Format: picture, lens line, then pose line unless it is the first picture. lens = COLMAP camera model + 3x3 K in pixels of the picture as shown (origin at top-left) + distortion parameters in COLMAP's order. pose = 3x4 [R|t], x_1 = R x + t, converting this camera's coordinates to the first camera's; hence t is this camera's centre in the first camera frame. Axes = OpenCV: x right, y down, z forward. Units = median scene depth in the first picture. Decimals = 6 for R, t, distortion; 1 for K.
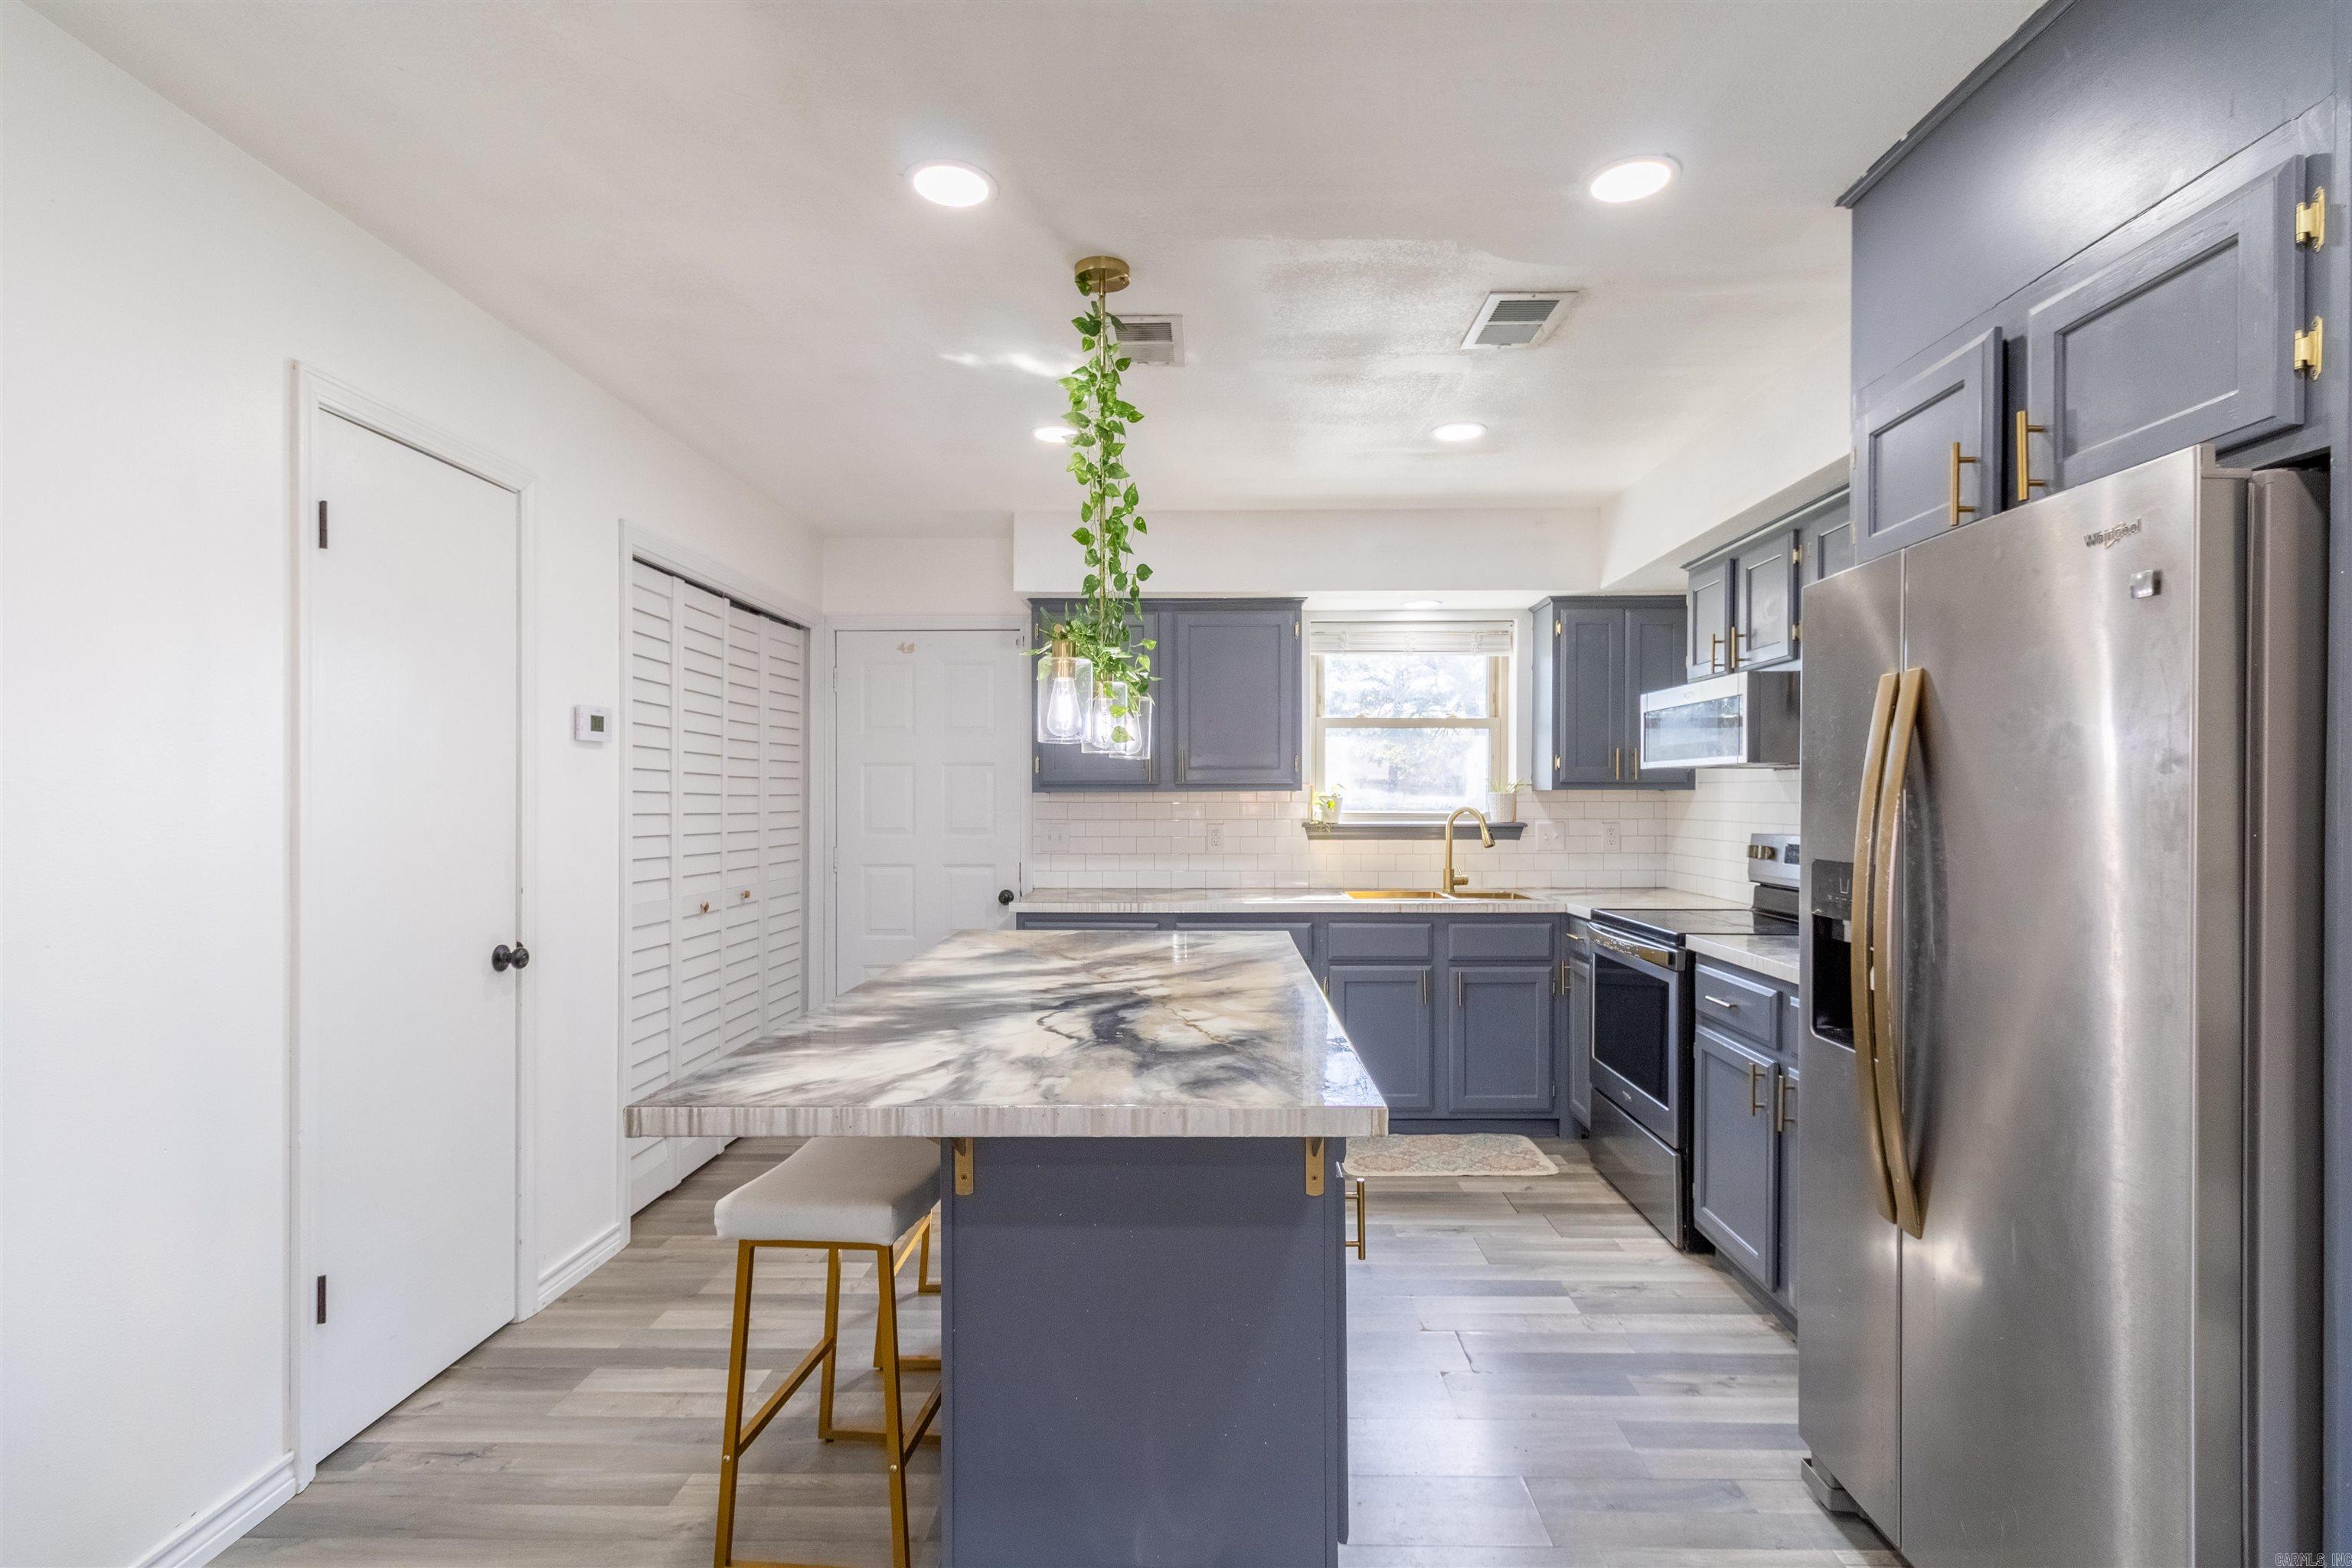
lens RADIAL K [[1073.1, 0, 1231.0], [0, 1073.1, 798.6], [0, 0, 1]] dist [0.011798, 0.000919]
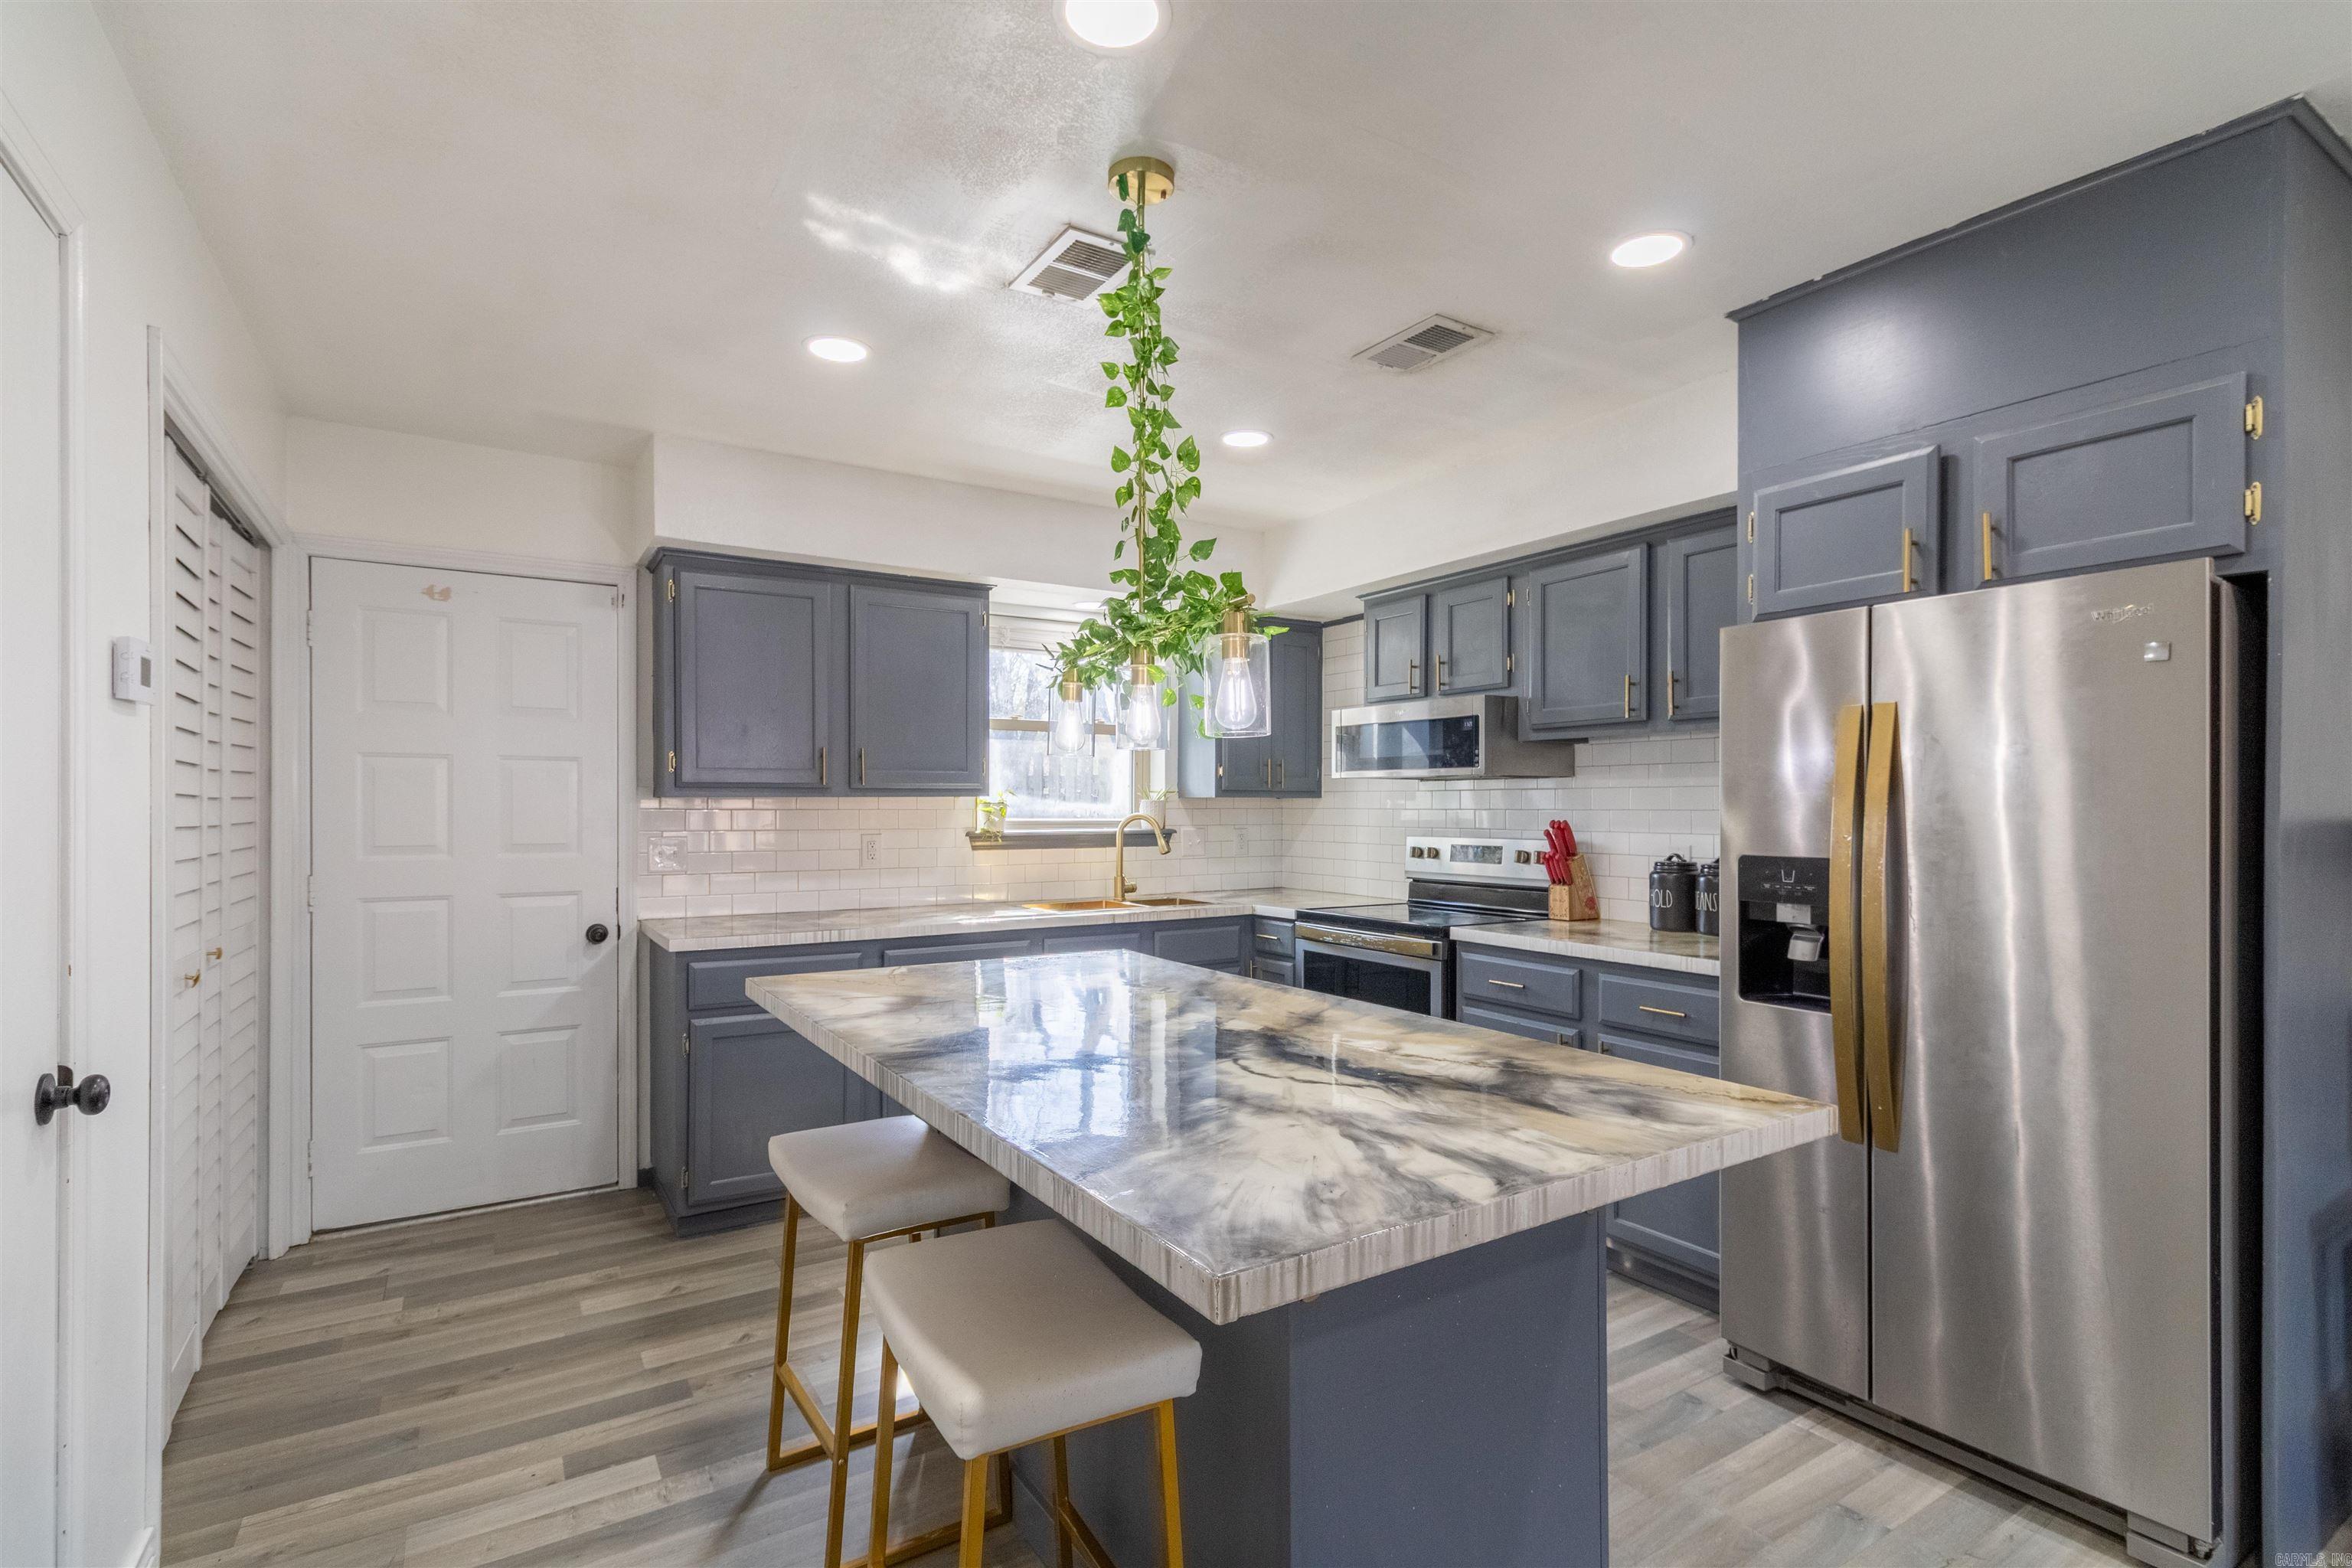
lens RADIAL K [[1073.1, 0, 1176.1], [0, 1073.1, 805.4], [0, 0, 1]] dist [0.011798, 0.000919]
pose [[0.847521, 0.002020, 0.530758, -0.303575], [-0.001601, 0.999998, -0.001248, 0.001173], [-0.530759, 0.000208, 0.847523, 0.151037]]
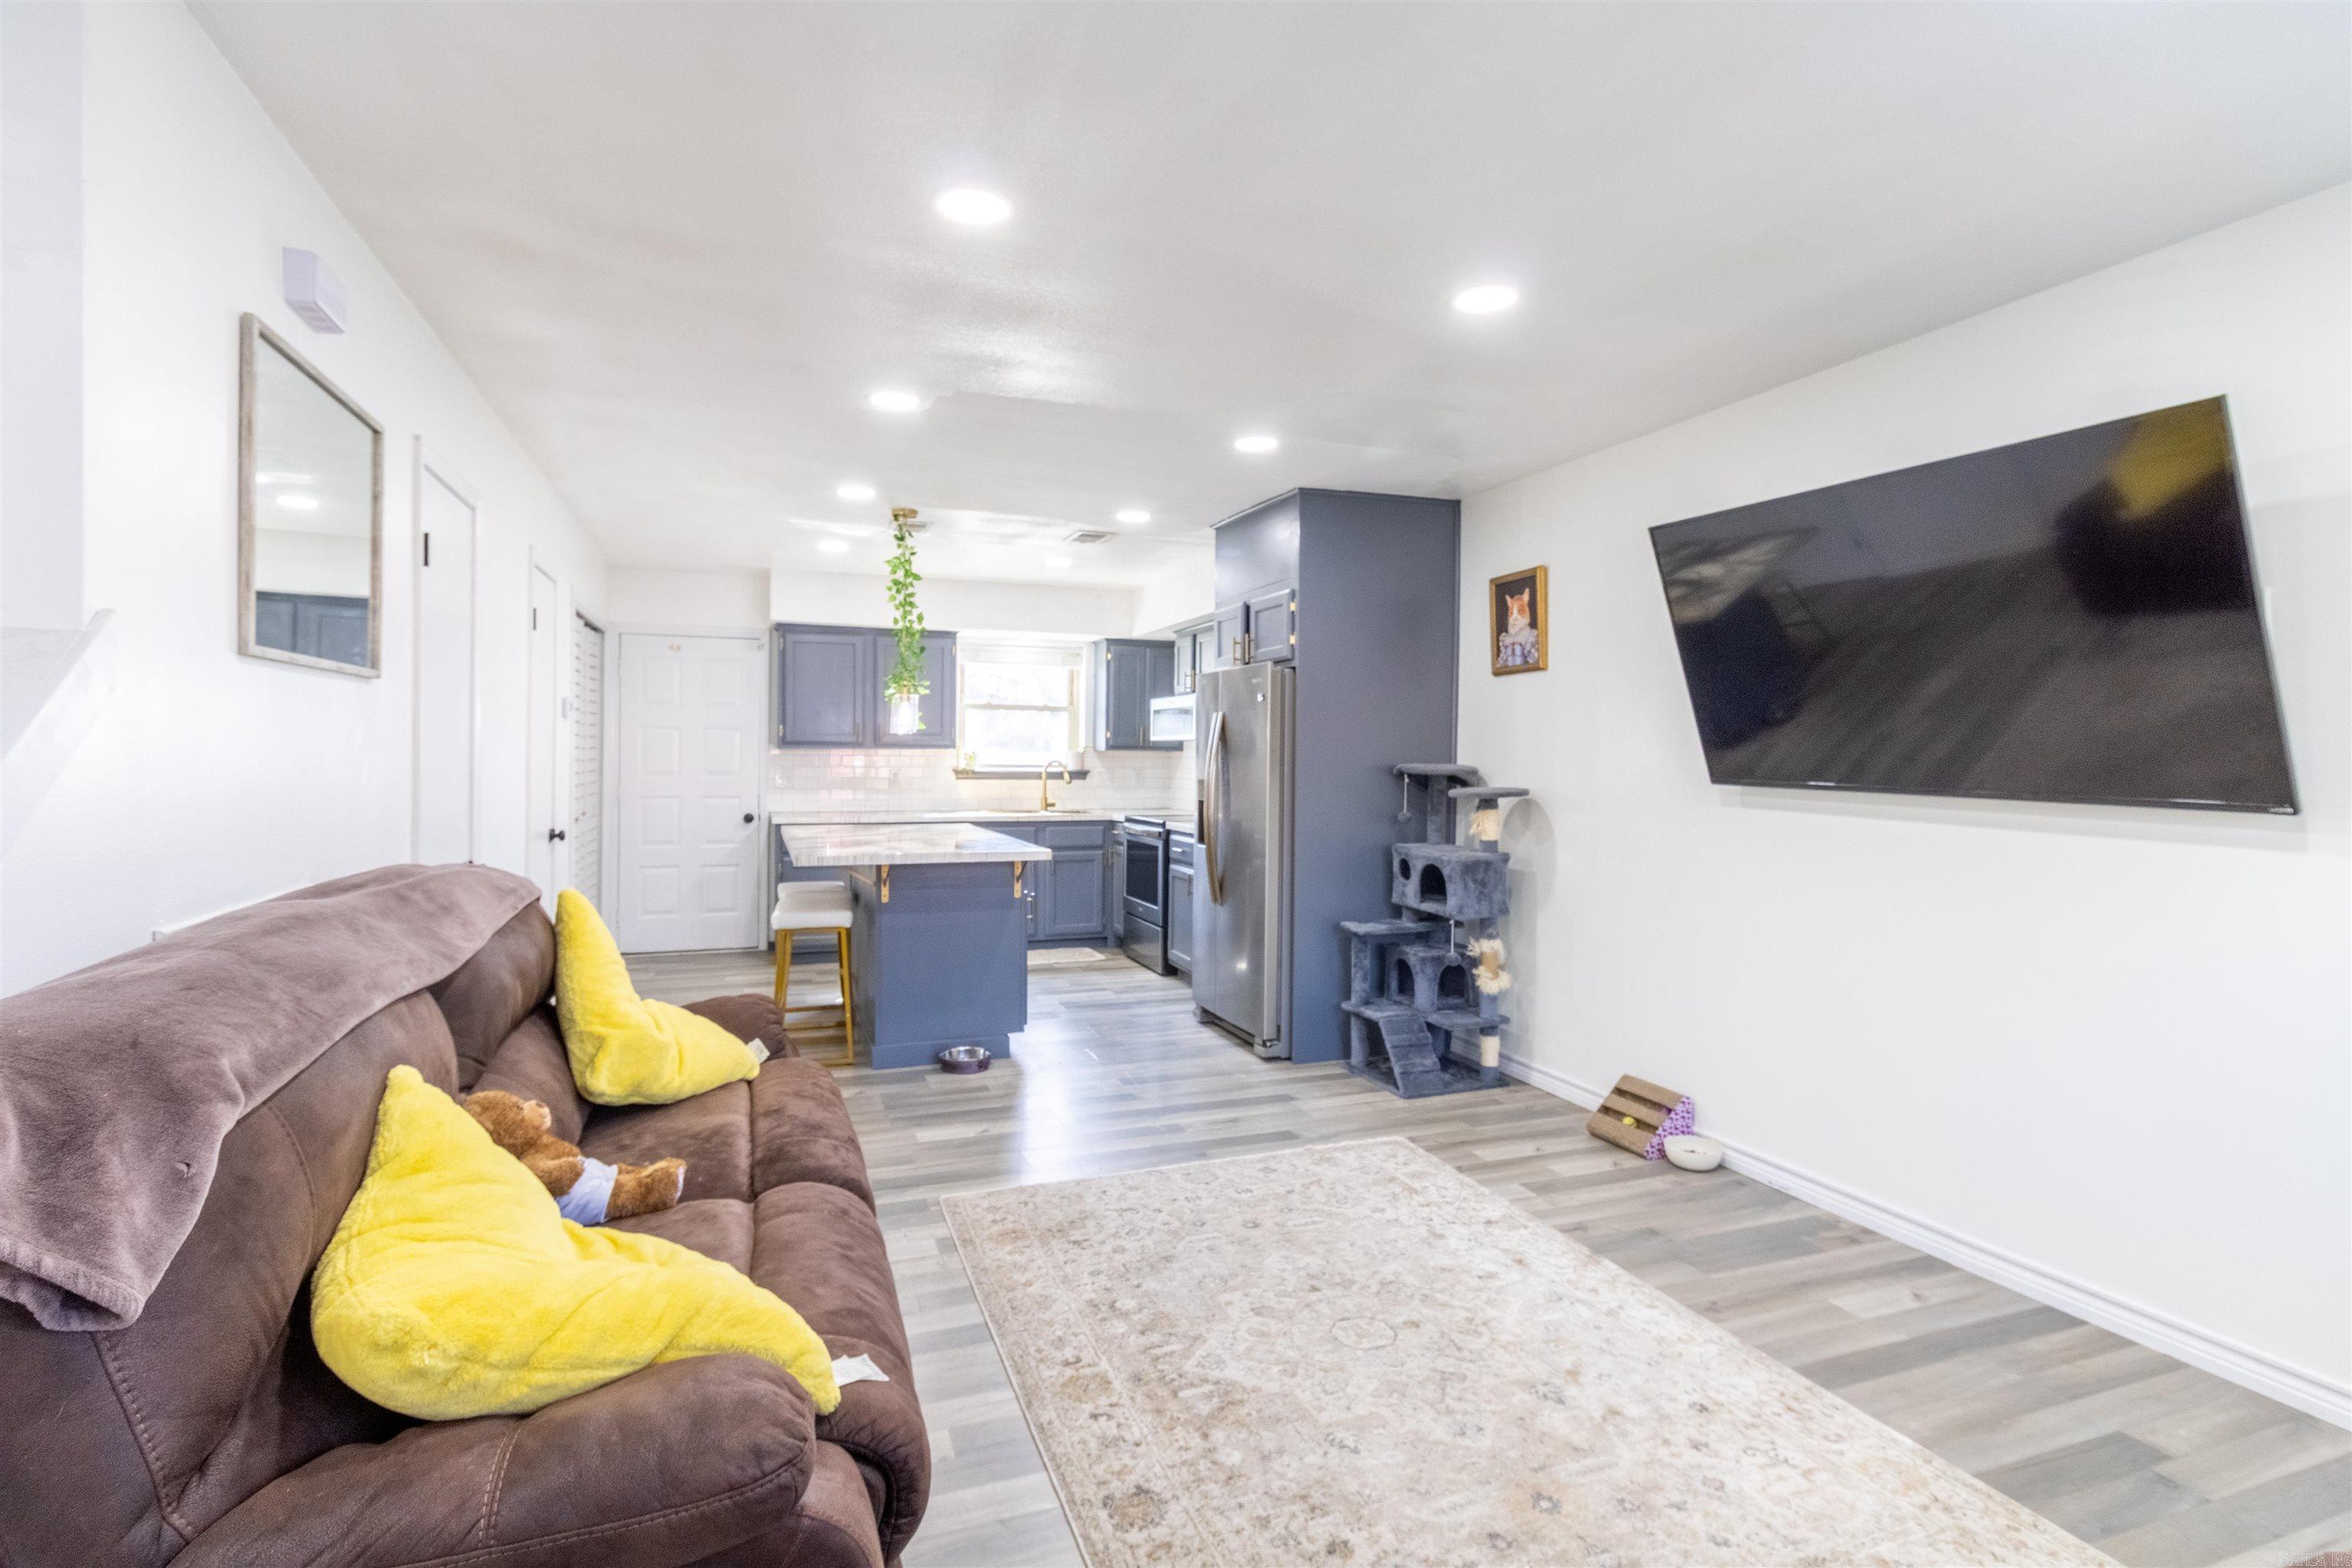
lens RADIAL K [[1073.1, 0, 1210.1], [0, 1073.1, 757.0], [0, 0, 1]] dist [0.011798, 0.000919]
pose [[0.925796, 0.009958, 0.377893, -0.206857], [-0.010027, 0.999948, -0.001784, 0.003940], [-0.377891, -0.002138, 0.925848, -0.696981]]
